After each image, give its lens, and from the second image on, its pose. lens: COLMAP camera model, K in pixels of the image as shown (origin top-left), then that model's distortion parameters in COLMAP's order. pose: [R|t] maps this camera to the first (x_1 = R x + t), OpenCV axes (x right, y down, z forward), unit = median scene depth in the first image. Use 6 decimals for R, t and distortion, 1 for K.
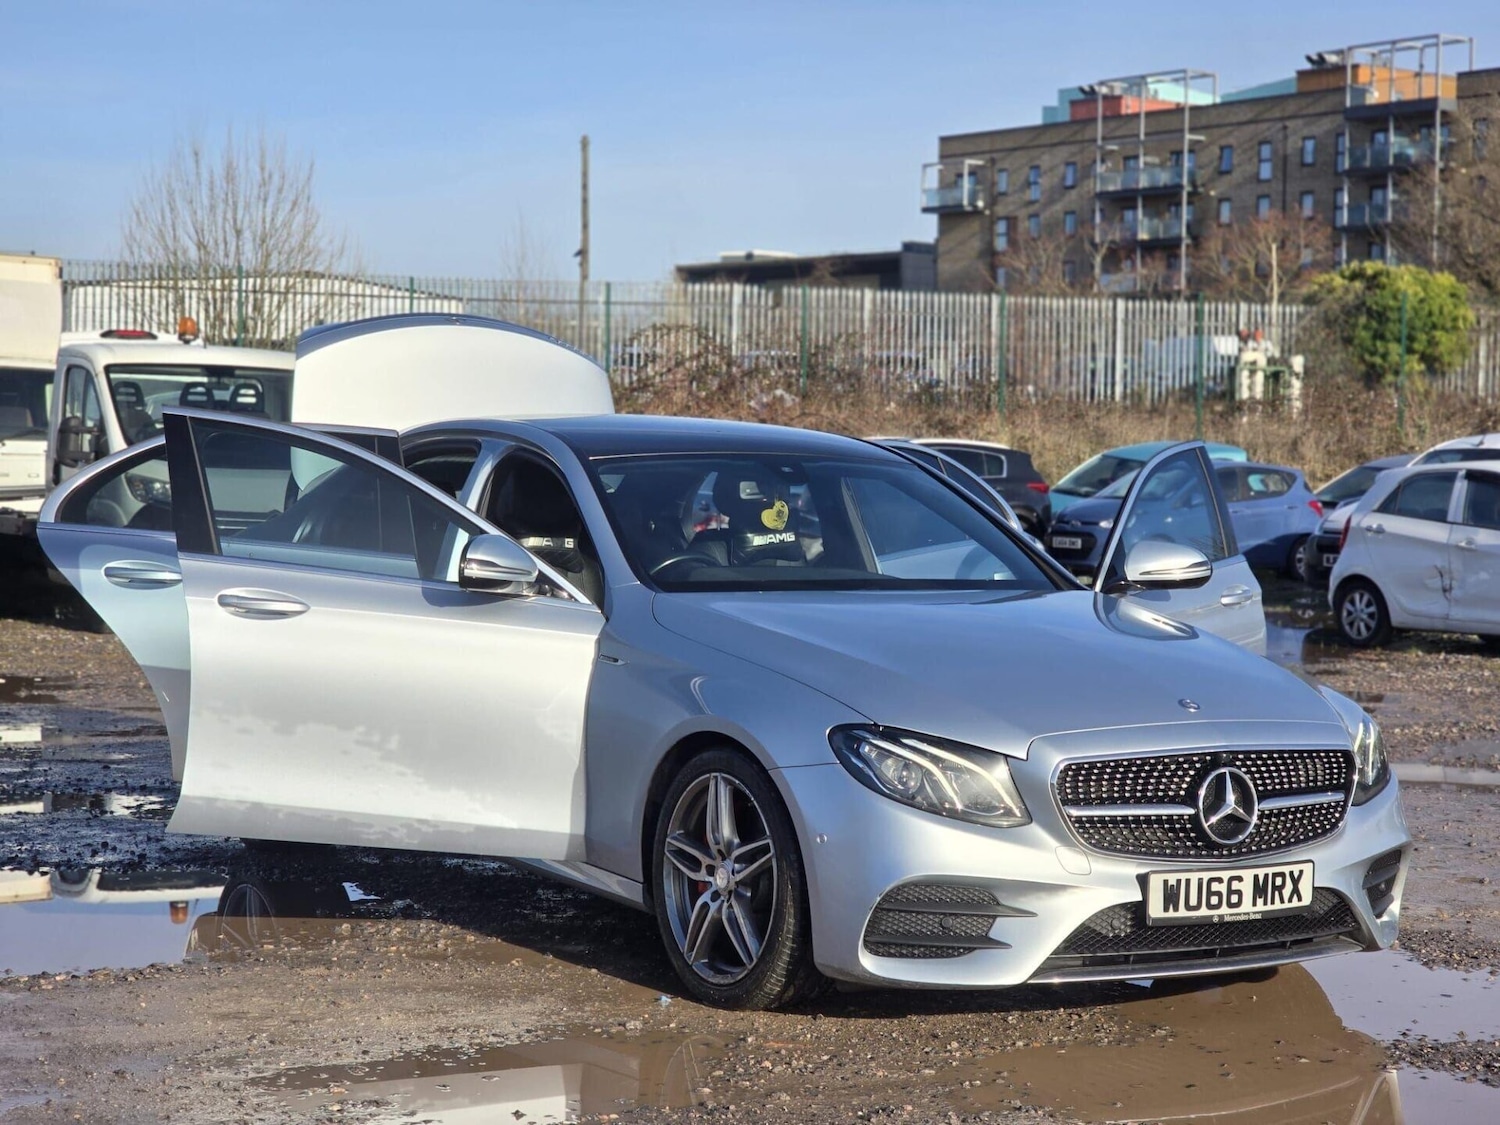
lens RADIAL K [[2876.4, 0, 756.6], [0, 2876.4, 563.3], [0, 0, 1]] dist [0.039234, 0.000000]
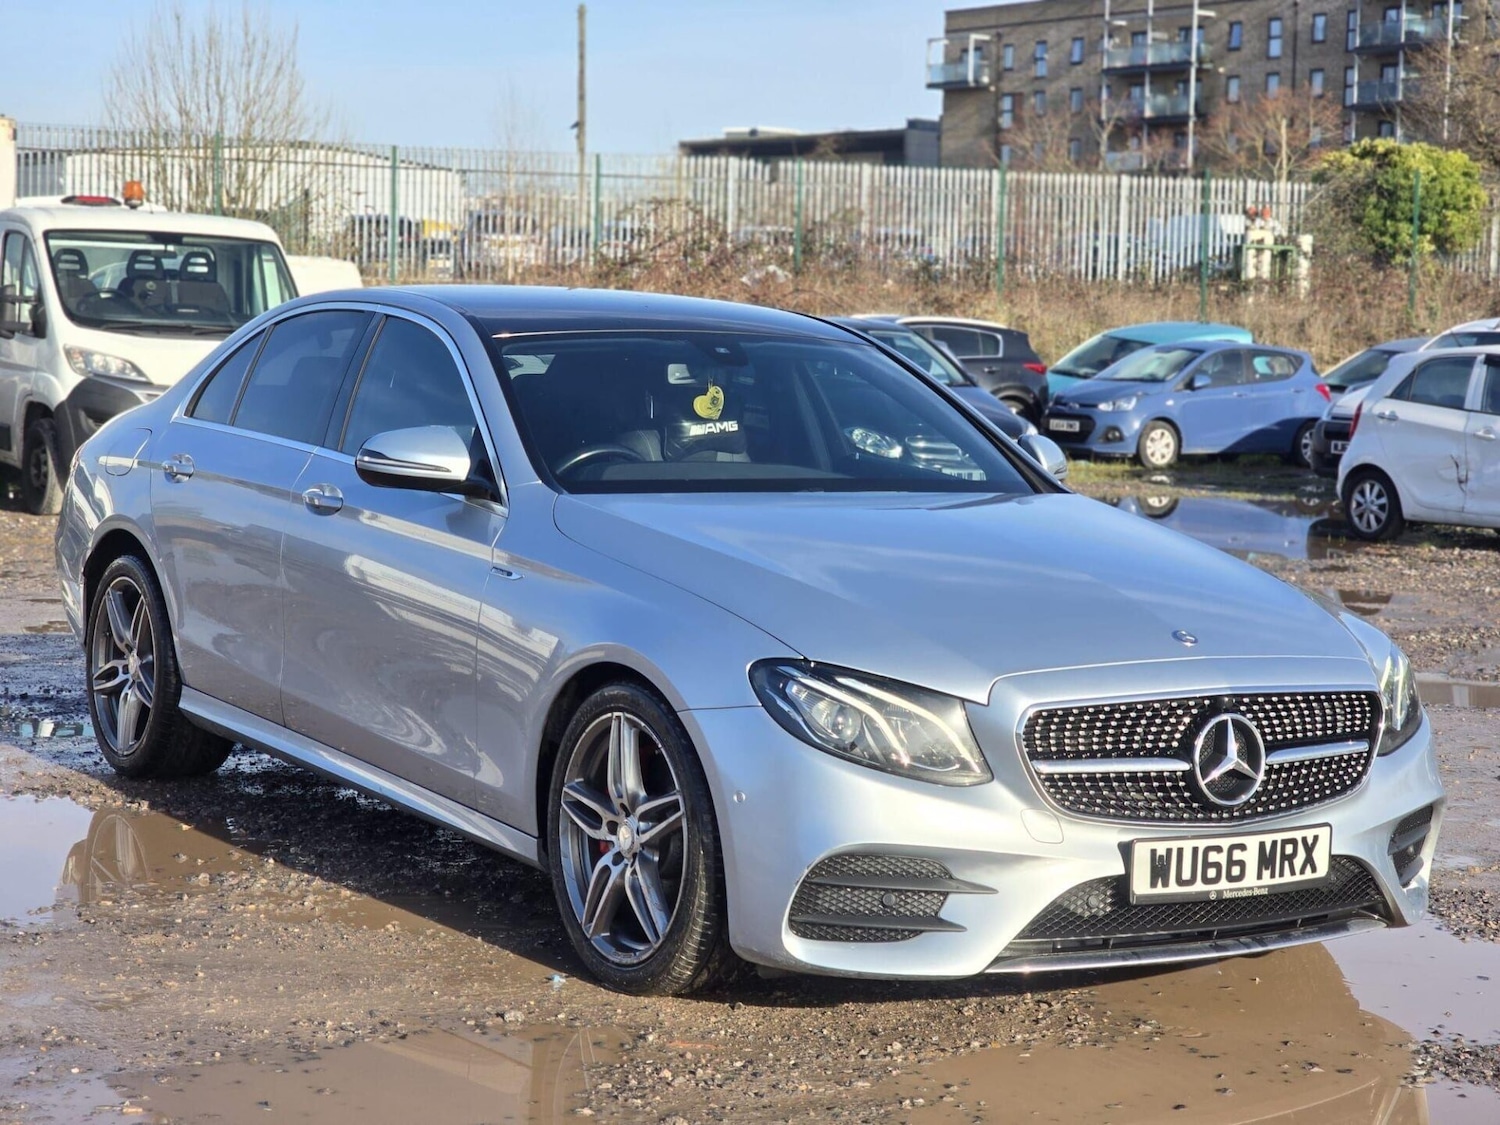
lens RADIAL K [[2876.4, 0, 759.5], [0, 2876.4, 557.6], [0, 0, 1]] dist [0.039234, 0.000000]
pose [[0.999964, 0.008462, 0.000582, 0.023858], [-0.008478, 0.999145, 0.040463, -0.005956], [-0.000239, -0.040467, 0.999181, 0.152162]]
